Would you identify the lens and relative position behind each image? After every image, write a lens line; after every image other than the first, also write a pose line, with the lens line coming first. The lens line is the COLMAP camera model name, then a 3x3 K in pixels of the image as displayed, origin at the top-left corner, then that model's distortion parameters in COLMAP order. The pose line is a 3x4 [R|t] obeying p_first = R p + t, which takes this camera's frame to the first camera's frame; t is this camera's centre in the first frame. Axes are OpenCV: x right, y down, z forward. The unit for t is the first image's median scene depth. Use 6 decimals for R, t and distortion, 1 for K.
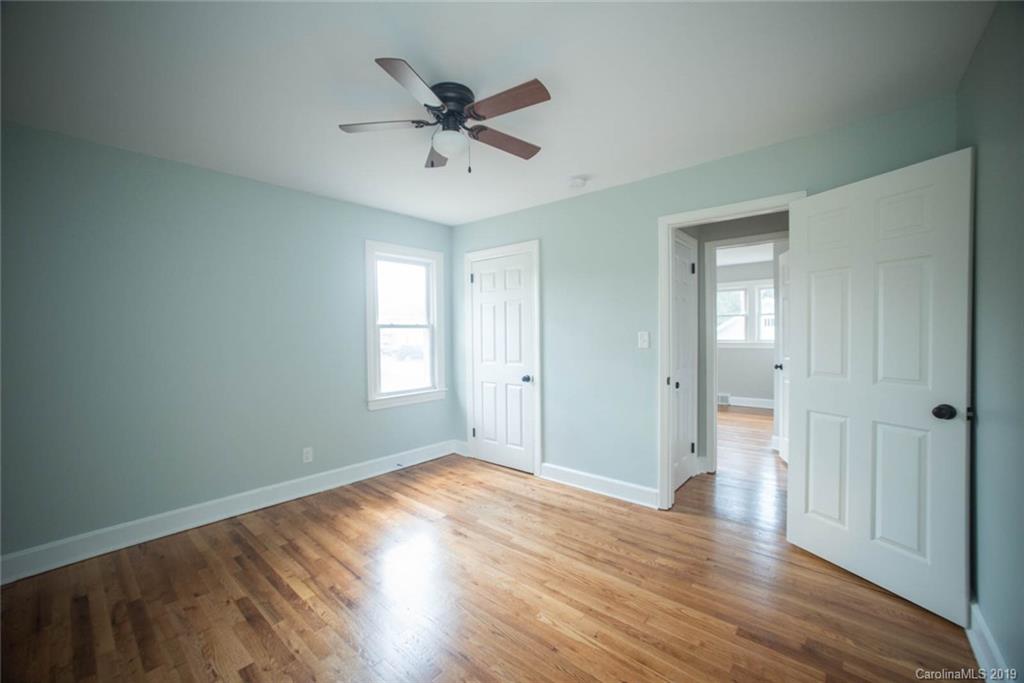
lens RADIAL K [[411.5, 0, 509.2], [0, 411.5, 342.4], [0, 0, 1]] dist [-0.040850, 0.012659]
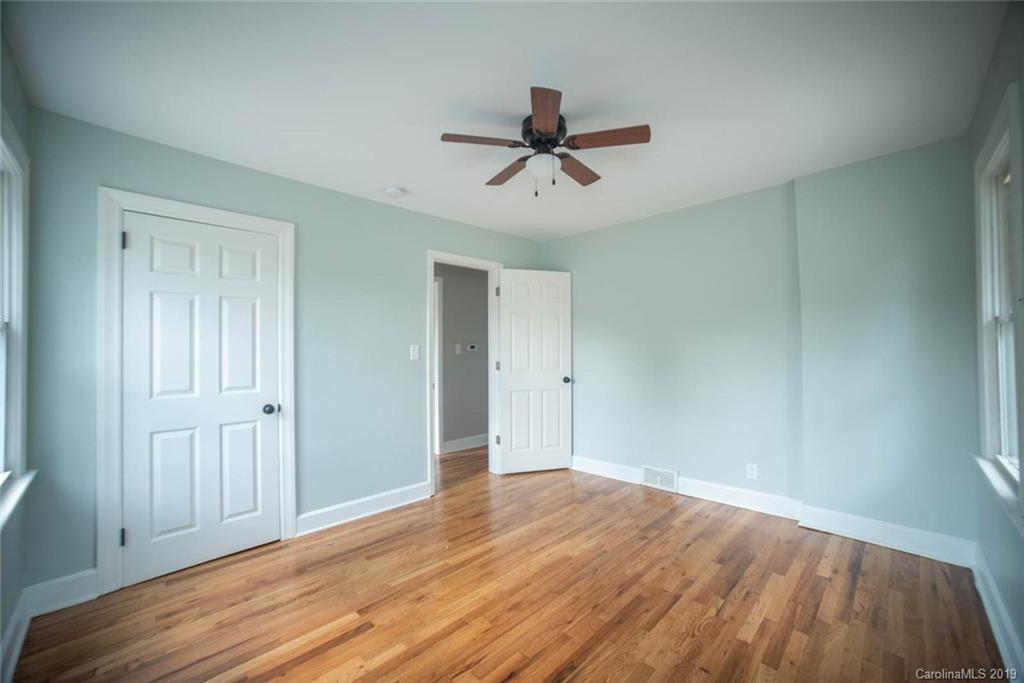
lens RADIAL K [[411.5, 0, 515.8], [0, 411.5, 340.3], [0, 0, 1]] dist [-0.040850, 0.012659]
pose [[0.062775, 0.024289, 0.997732, -0.769645], [0.024737, 0.999359, -0.025885, -0.003318], [-0.997721, 0.026306, 0.062134, 0.642772]]
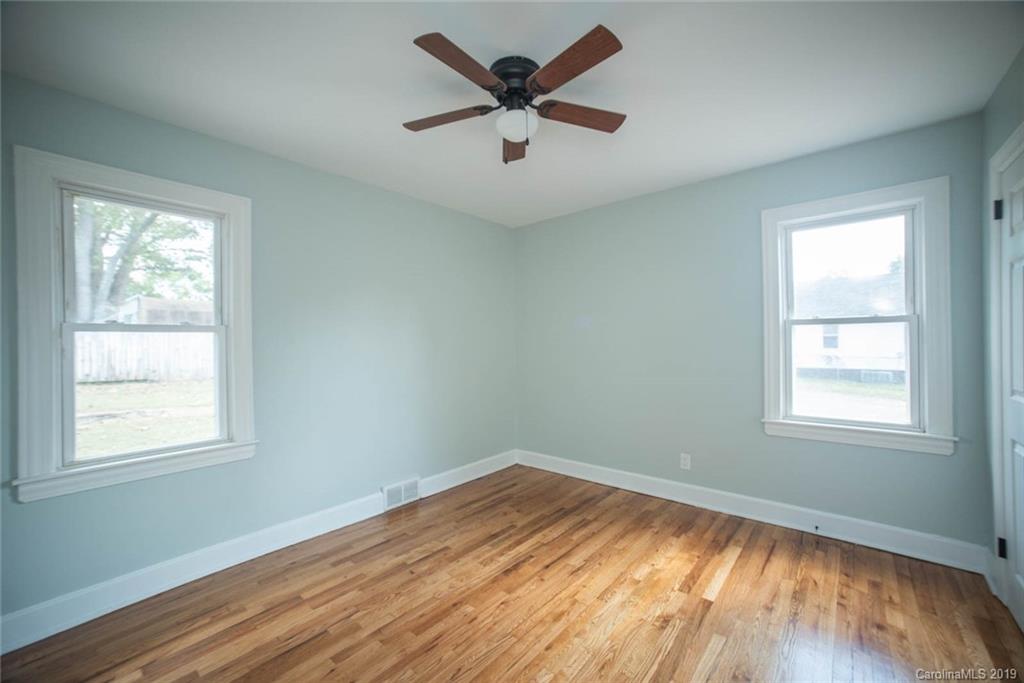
lens RADIAL K [[411.5, 0, 513.3], [0, 411.5, 340.0], [0, 0, 1]] dist [-0.040850, 0.012659]
pose [[0.004466, 0.013311, -0.999901, 0.483568], [-0.001791, 0.999910, 0.013304, -0.022377], [0.999988, 0.001731, 0.004489, 0.624556]]
